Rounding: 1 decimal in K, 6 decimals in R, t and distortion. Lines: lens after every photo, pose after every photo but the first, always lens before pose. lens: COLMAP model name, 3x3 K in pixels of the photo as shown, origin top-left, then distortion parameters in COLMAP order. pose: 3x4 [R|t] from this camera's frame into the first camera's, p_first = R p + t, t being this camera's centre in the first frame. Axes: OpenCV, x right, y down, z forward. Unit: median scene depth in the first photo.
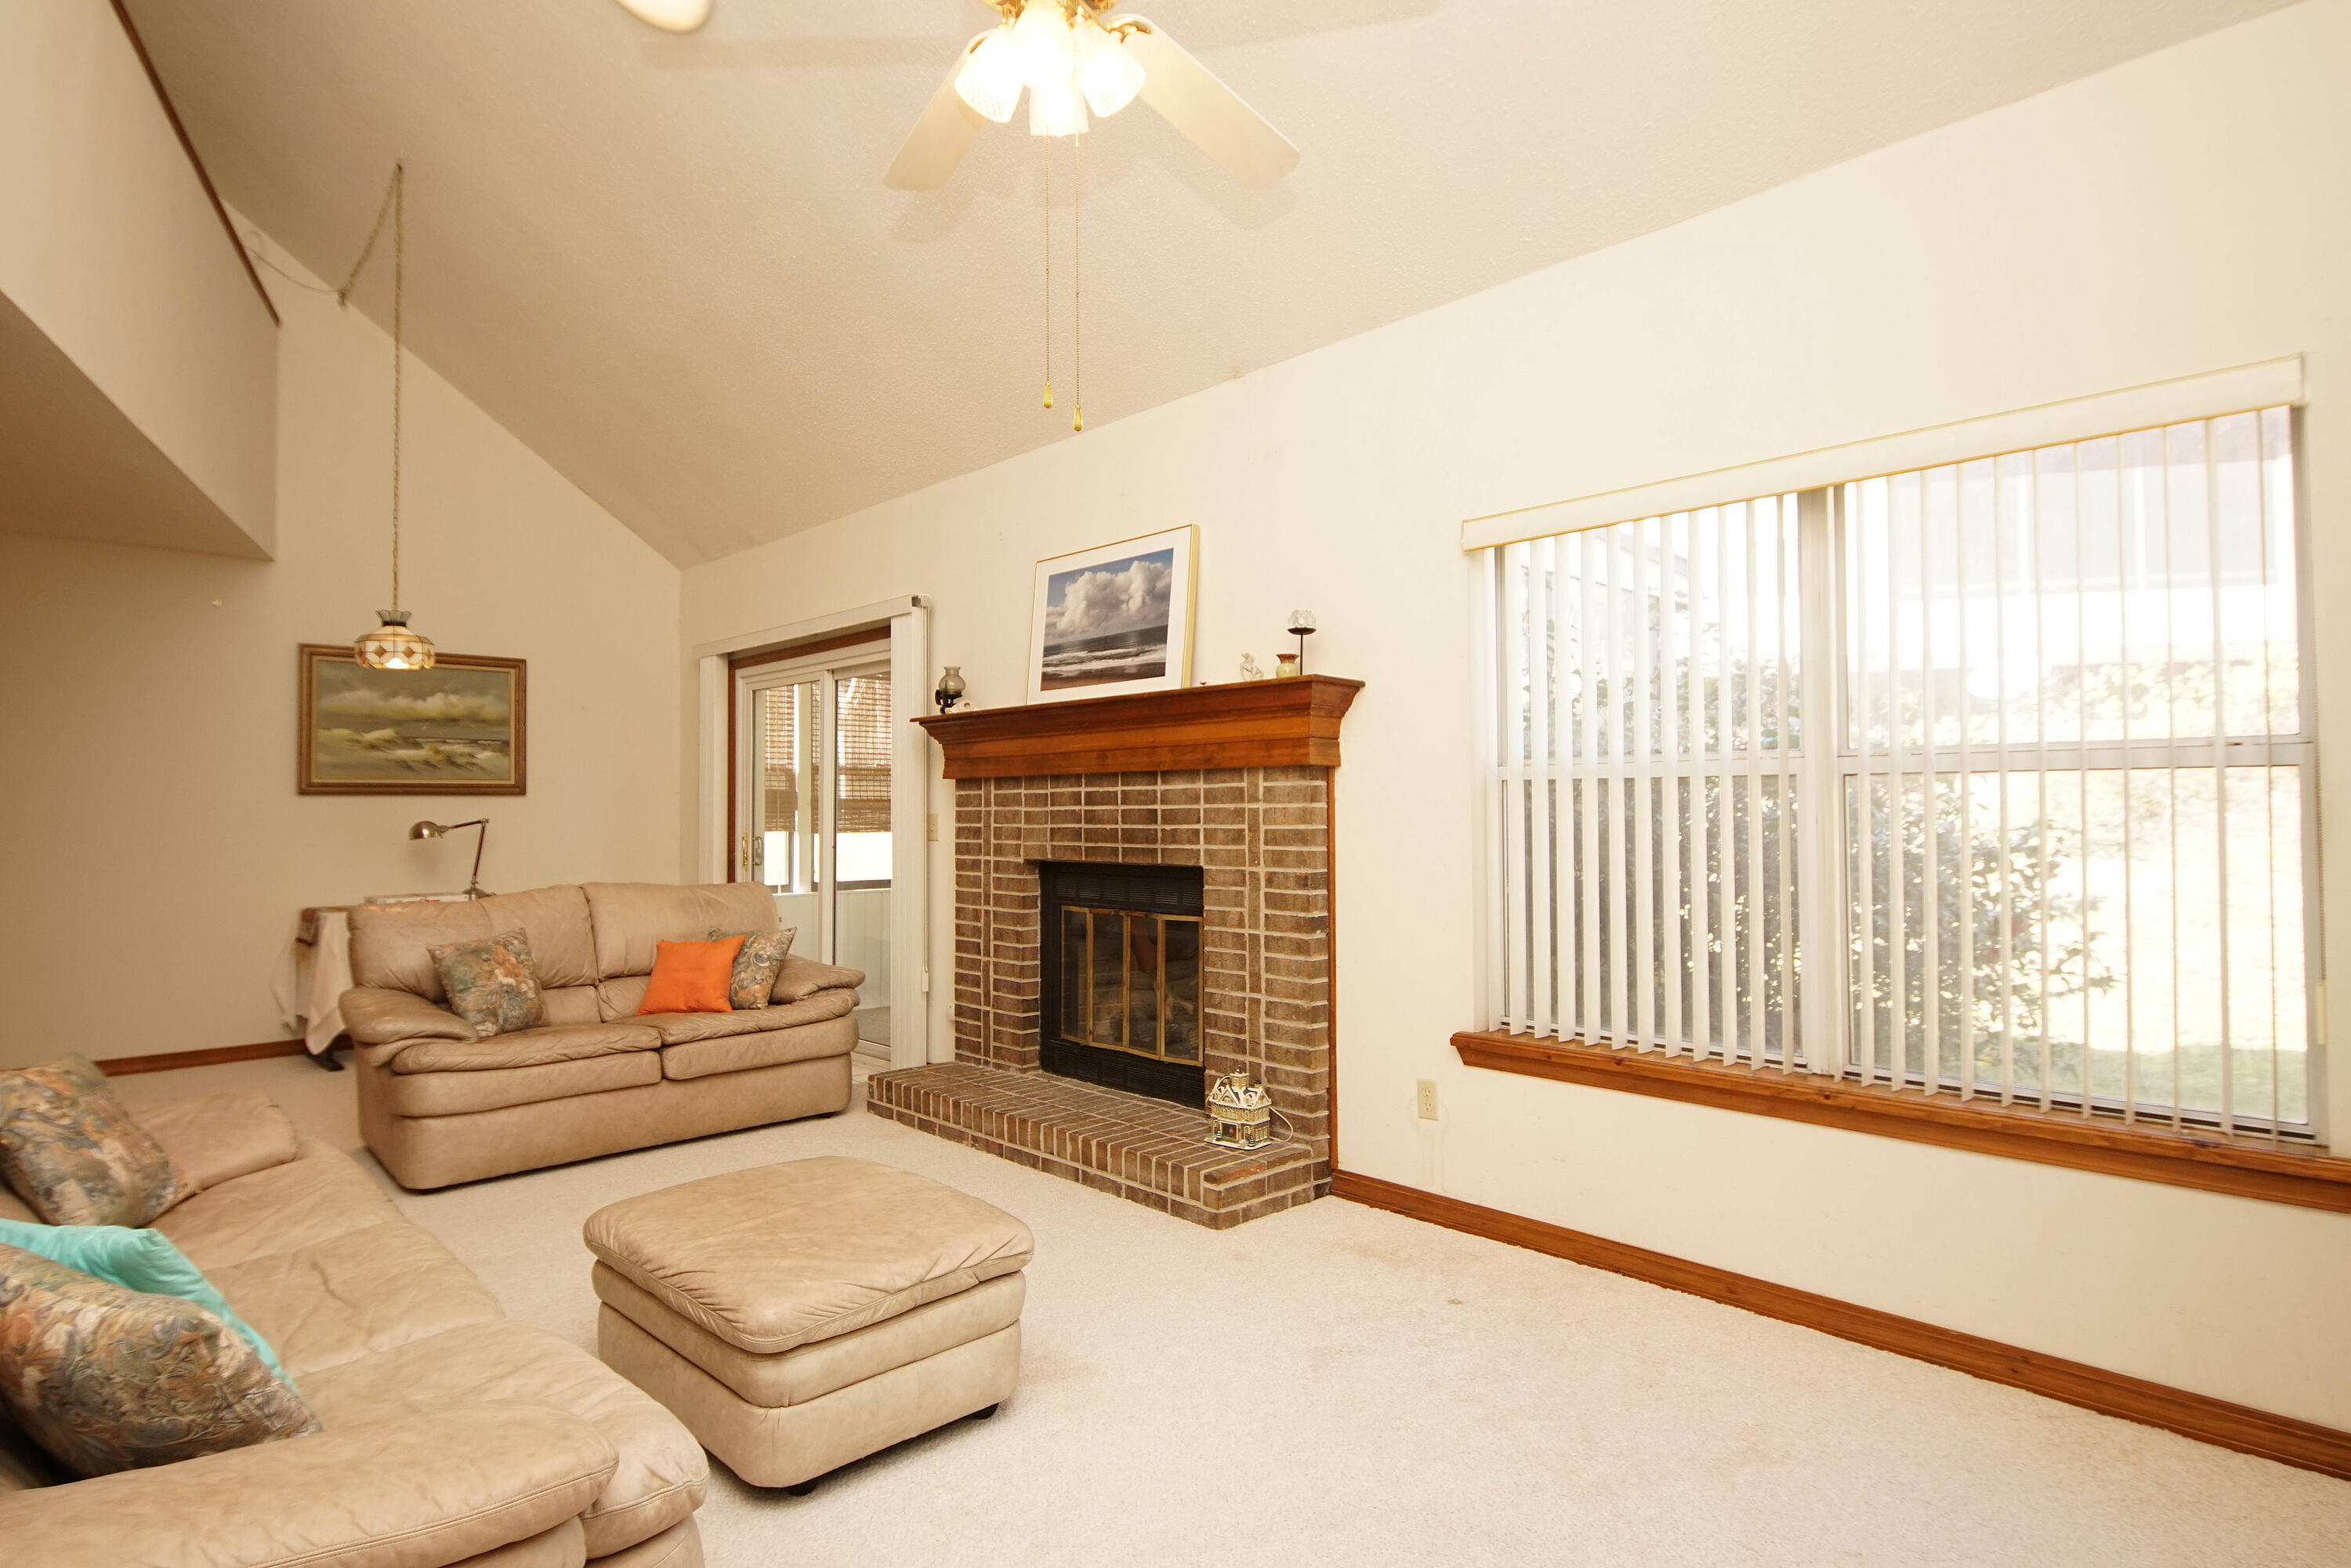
lens RADIAL K [[1263.6, 0, 1170.3], [0, 1263.6, 776.7], [0, 0, 1]] dist [0.022088, -0.019867]
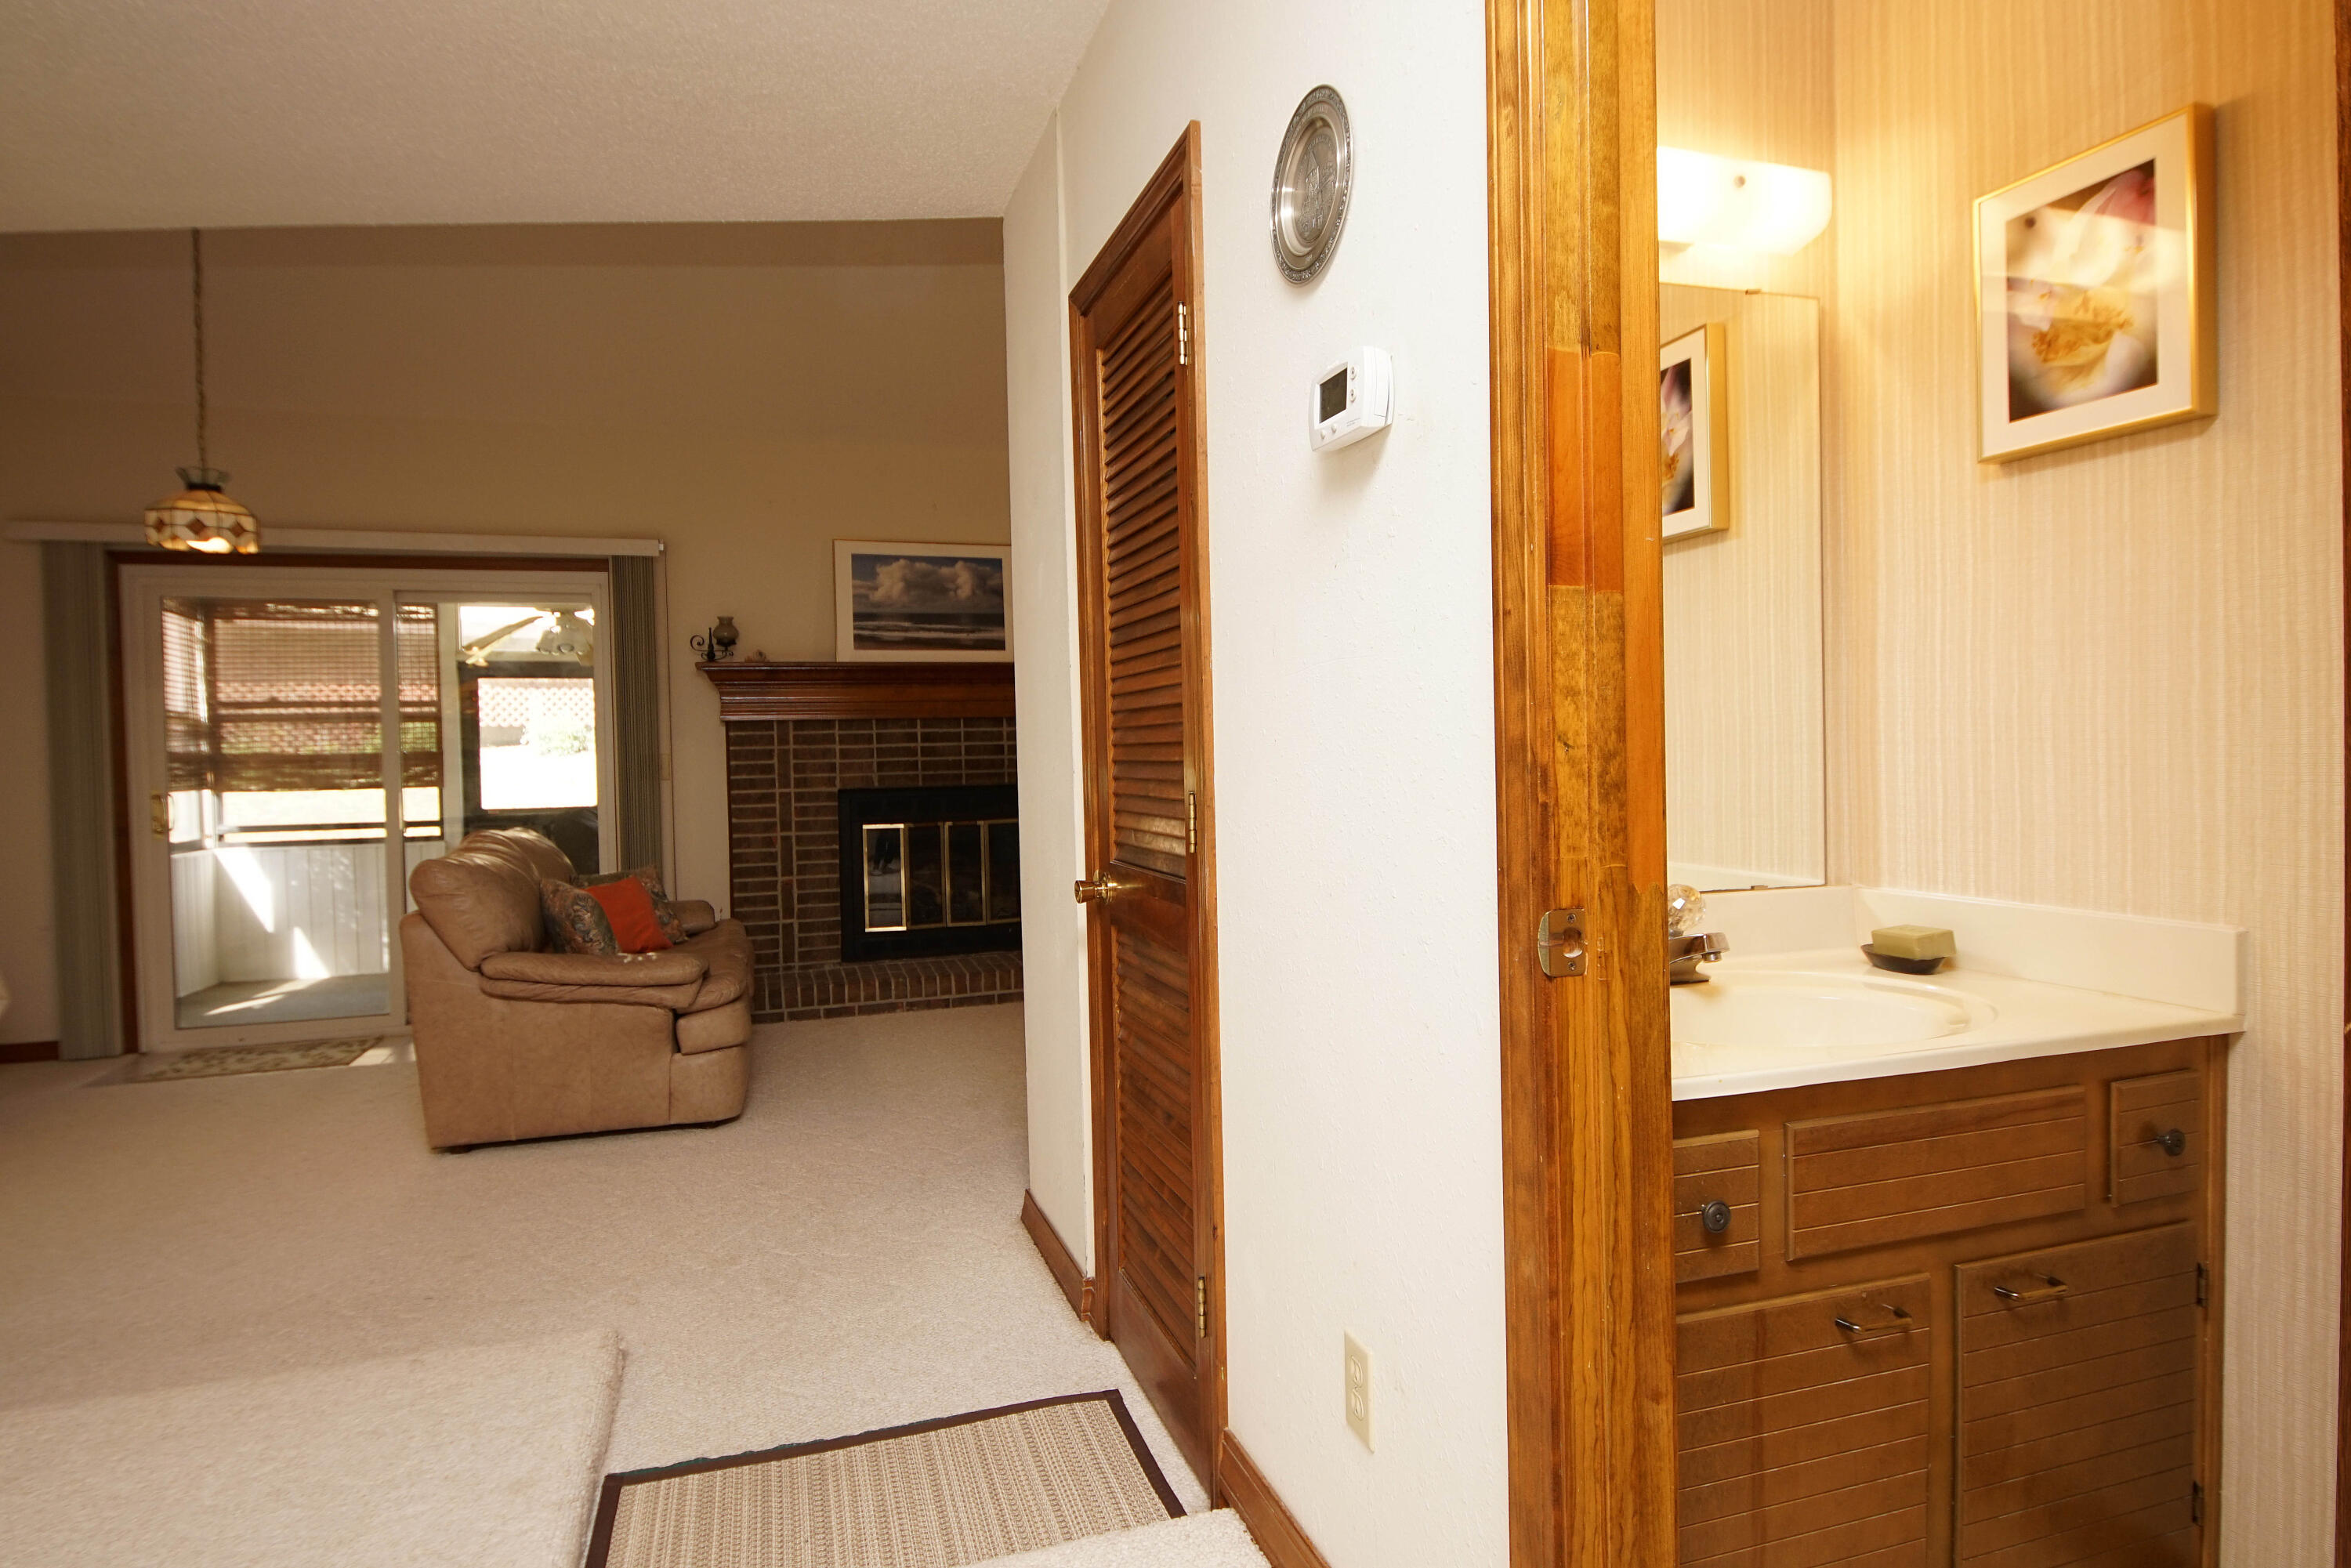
lens RADIAL K [[1263.6, 0, 1173.7], [0, 1263.6, 784.5], [0, 0, 1]] dist [0.022088, -0.019867]
pose [[0.416421, -0.026064, 0.908798, -1.087118], [-0.002749, 0.999548, 0.029926, 0.024779], [-0.909168, -0.014960, 0.416161, 0.214138]]
